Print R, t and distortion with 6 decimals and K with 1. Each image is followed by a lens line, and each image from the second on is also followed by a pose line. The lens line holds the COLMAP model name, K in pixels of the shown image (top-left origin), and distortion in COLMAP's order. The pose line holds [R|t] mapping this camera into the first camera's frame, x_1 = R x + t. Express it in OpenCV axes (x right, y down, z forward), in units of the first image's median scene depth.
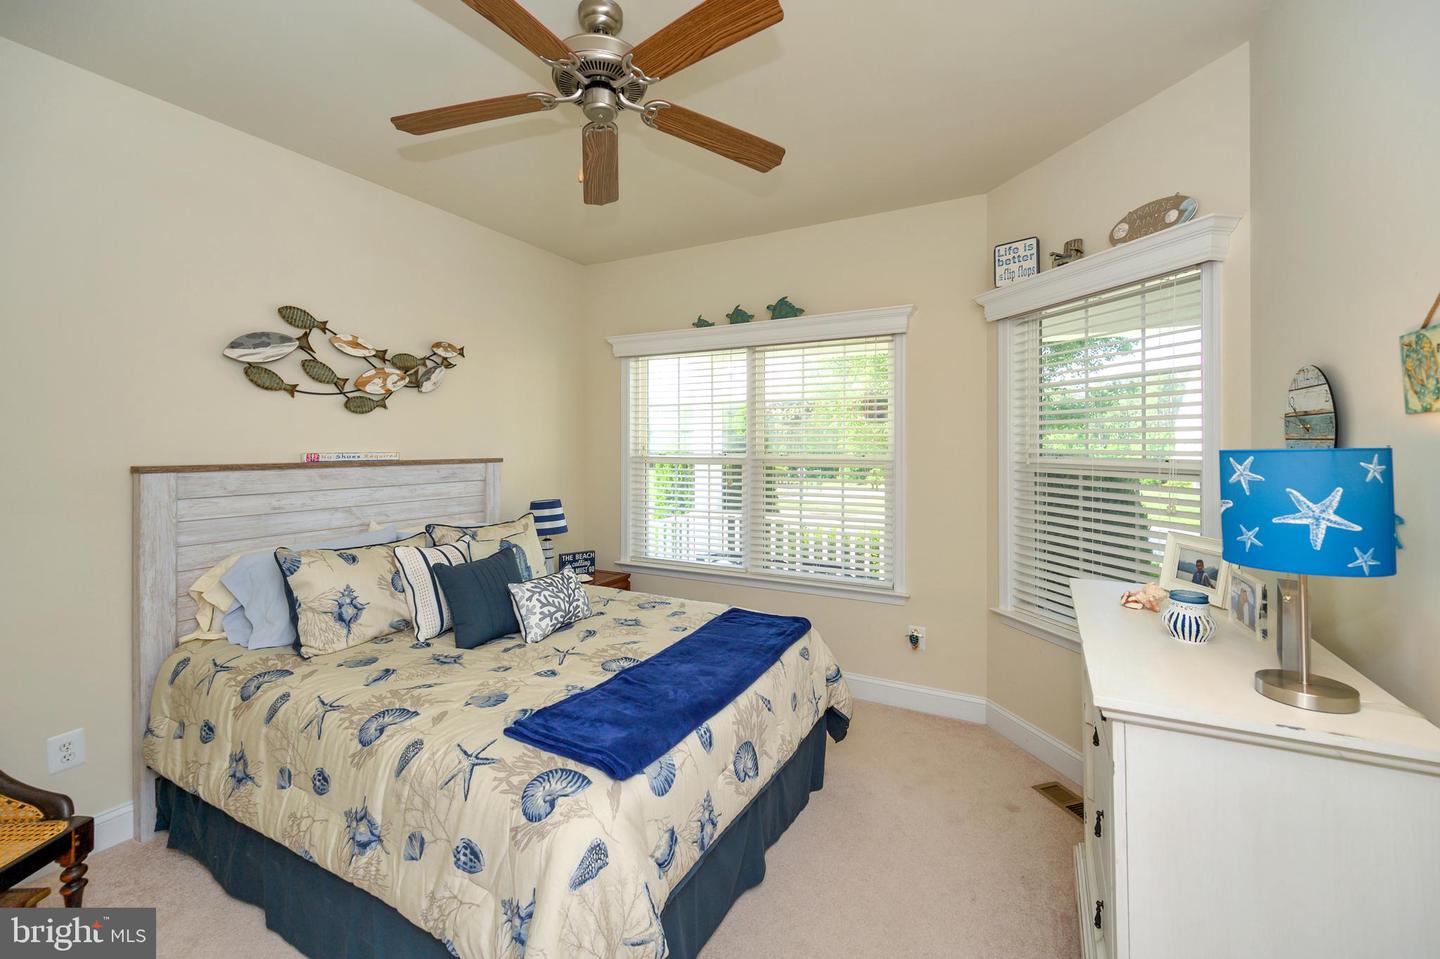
lens RADIAL K [[590.2, 0, 725.4], [0, 590.2, 449.5], [0, 0, 1]] dist [-0.000949, -0.000109]
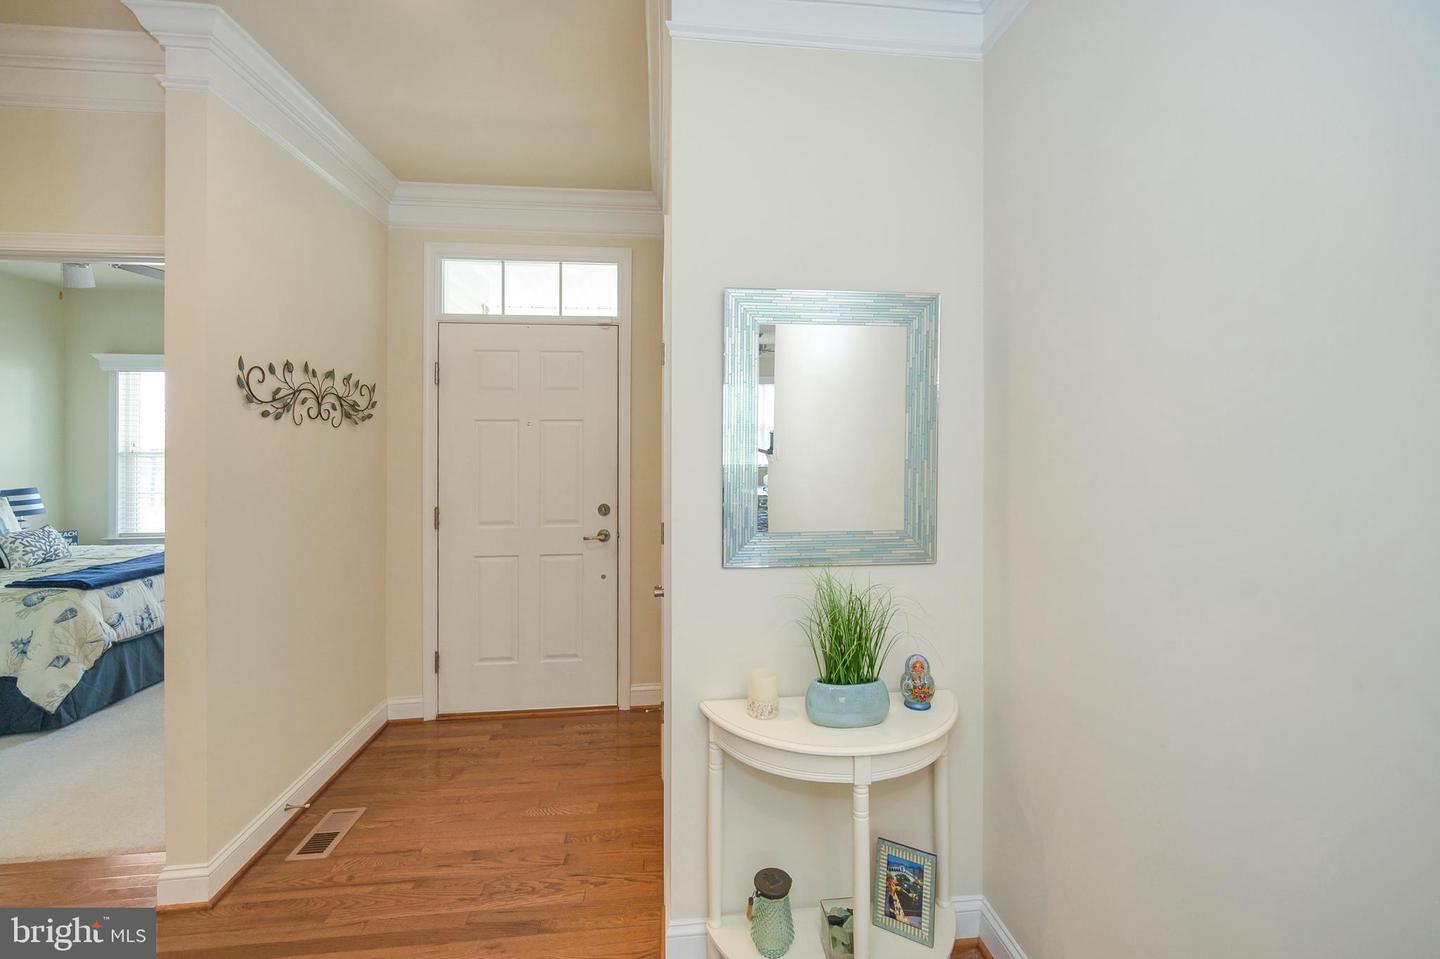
lens RADIAL K [[610.4, 0, 727.5], [0, 610.4, 437.2], [0, 0, 1]] dist [-0.000555, 0.000107]
pose [[0.830568, 0.002634, 0.556911, 0.275195], [0.008198, 0.999823, -0.016956, 0.019892], [-0.556856, 0.018649, 0.830399, -1.142208]]
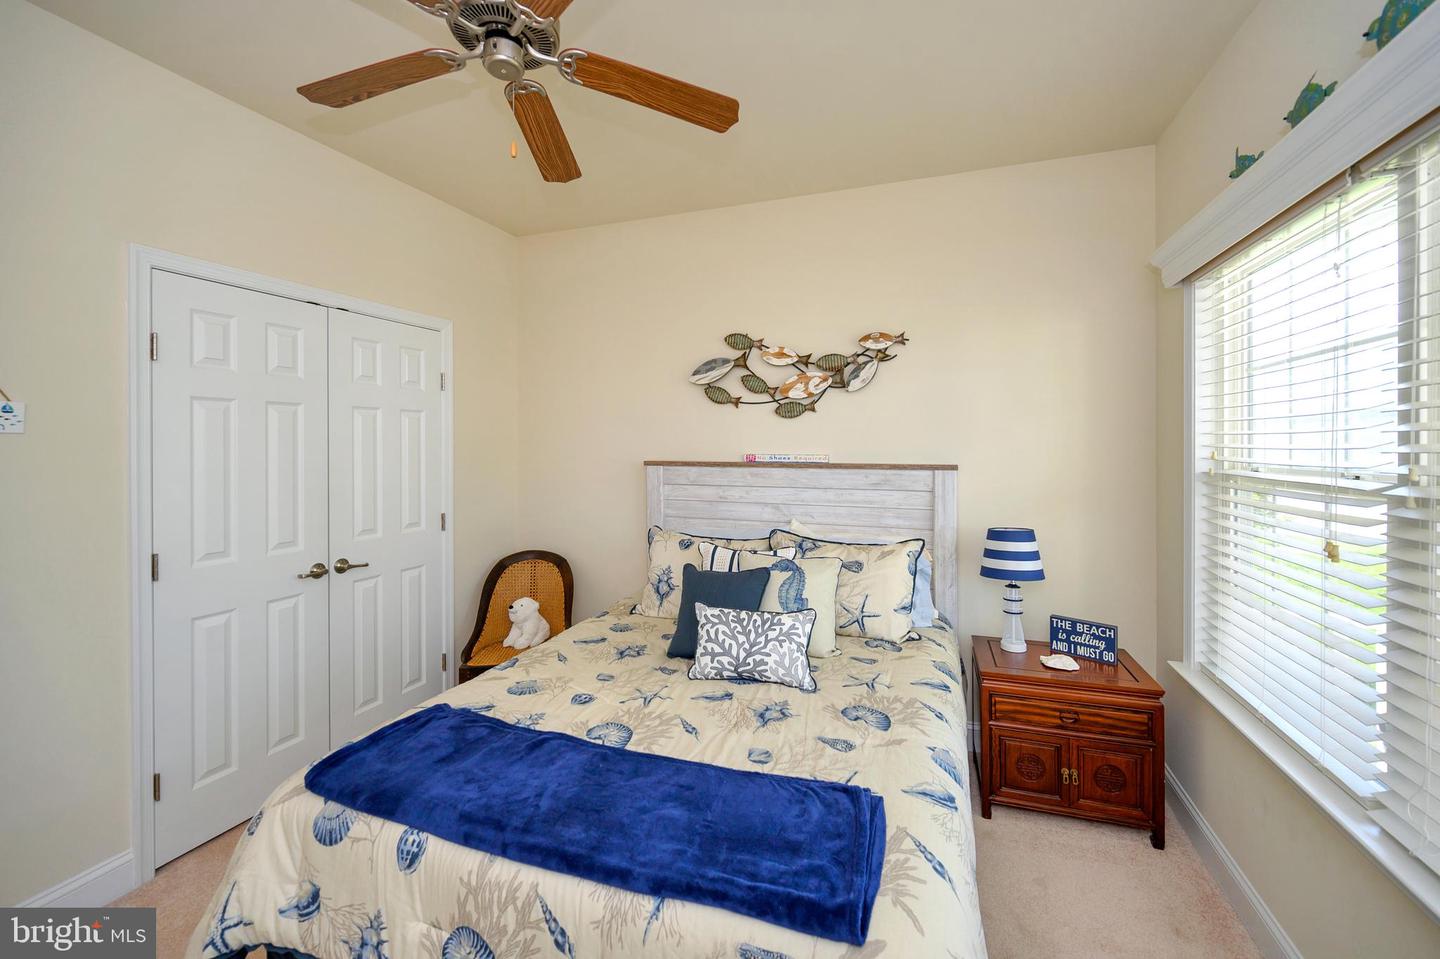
lens RADIAL K [[590.2, 0, 725.4], [0, 590.2, 449.5], [0, 0, 1]] dist [-0.000949, -0.000109]
pose [[0.139665, 0.009684, -0.990152, 0.450200], [-0.009388, 0.999920, 0.008455, -0.012422], [0.990154, 0.008115, 0.139744, 0.774142]]
